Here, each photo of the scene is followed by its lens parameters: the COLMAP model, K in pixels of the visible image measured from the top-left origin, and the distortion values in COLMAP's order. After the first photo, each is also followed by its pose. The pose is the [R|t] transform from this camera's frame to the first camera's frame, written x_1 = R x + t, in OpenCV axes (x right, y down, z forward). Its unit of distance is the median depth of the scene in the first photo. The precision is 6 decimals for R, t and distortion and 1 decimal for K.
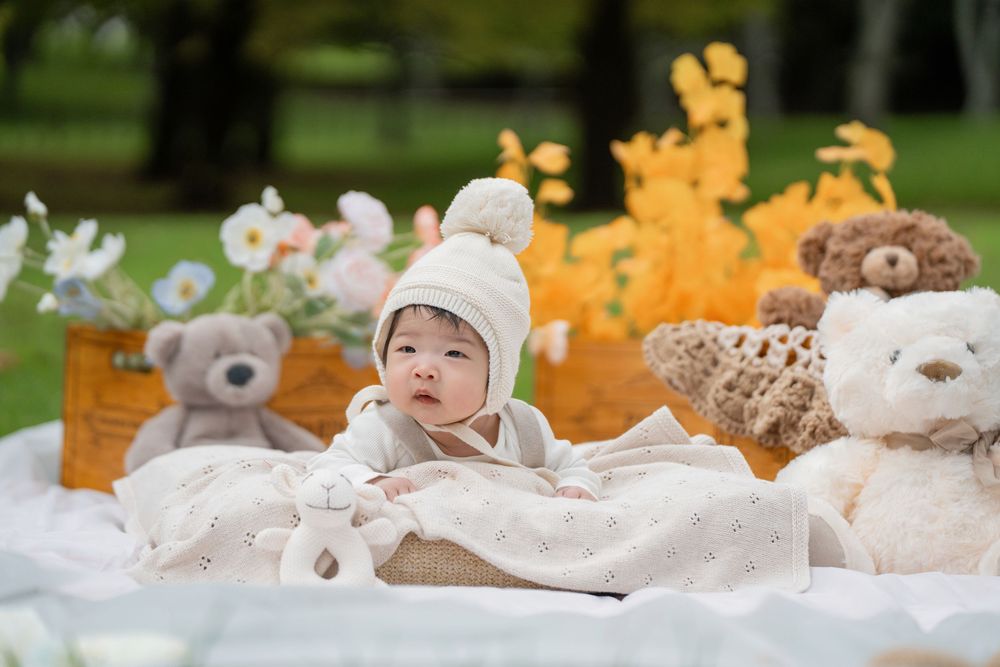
lens RADIAL K [[3371.2, 0, 500.0], [0, 3371.2, 333.5], [0, 0, 1]] dist [0.714845, 0.649191]
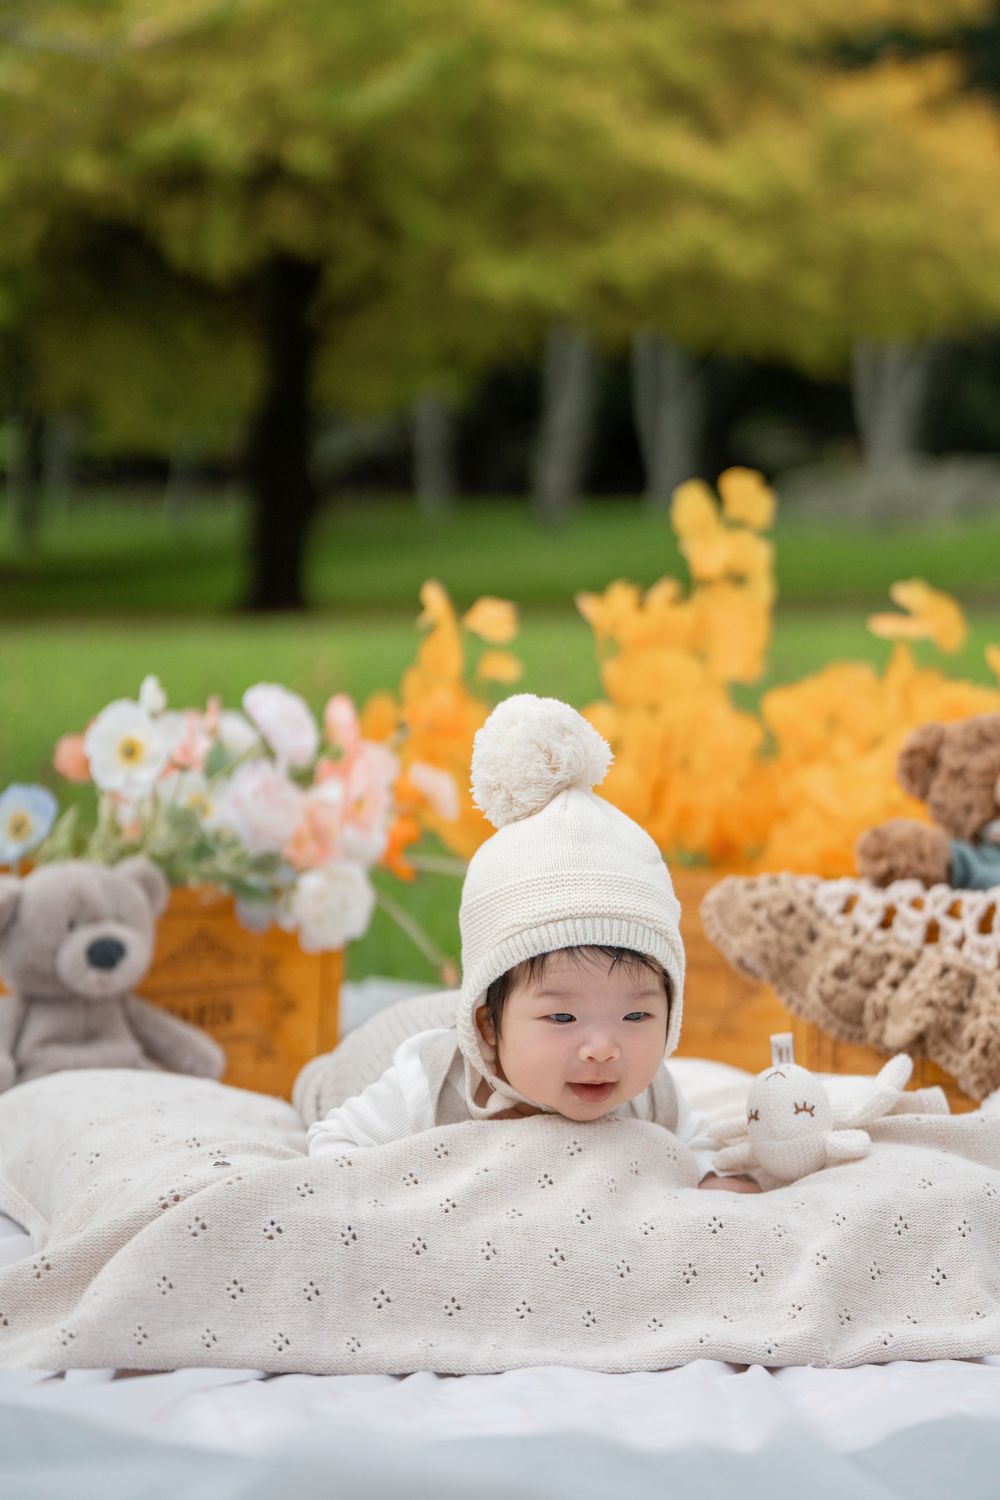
lens RADIAL K [[3667.8, 0, 500.0], [0, 3667.8, 750.0], [0, 0, 1]] dist [0.051256, 0.314965]
pose [[0.995451, -0.009705, 0.094782, -0.070170], [0.009377, 0.999948, 0.003912, -0.032723], [-0.094815, -0.003005, 0.995490, 0.259292]]
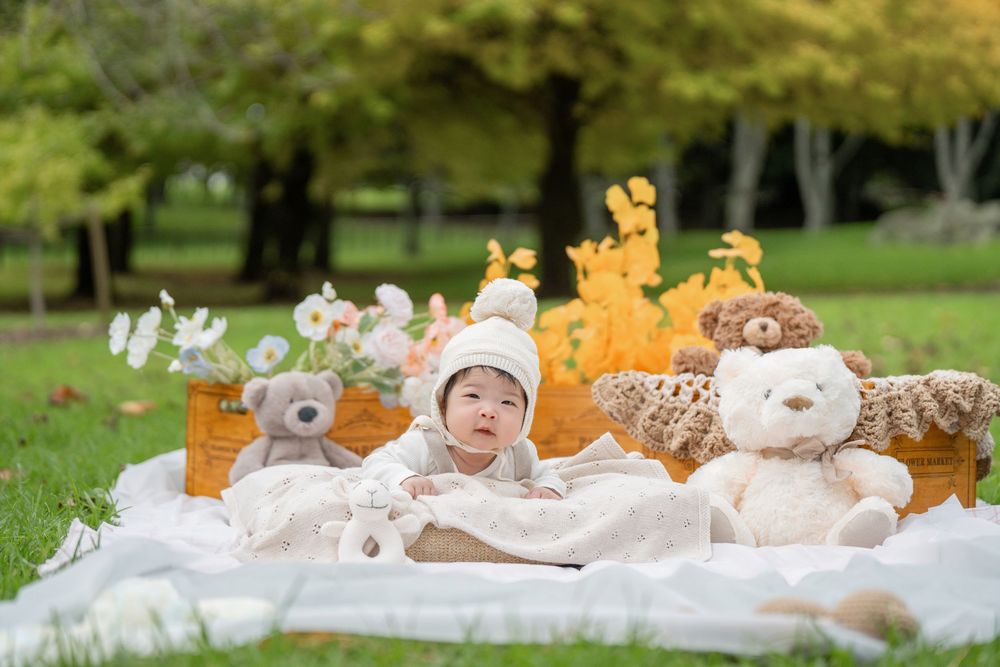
lens RADIAL K [[2330.1, 0, 500.0], [0, 2330.1, 333.5], [0, 0, 1]] dist [0.002651, -0.078806]
pose [[0.999861, -0.015664, 0.005698, -0.001268], [0.015779, 0.999660, -0.020740, -0.000135], [-0.005371, 0.020827, 0.999769, 0.022838]]
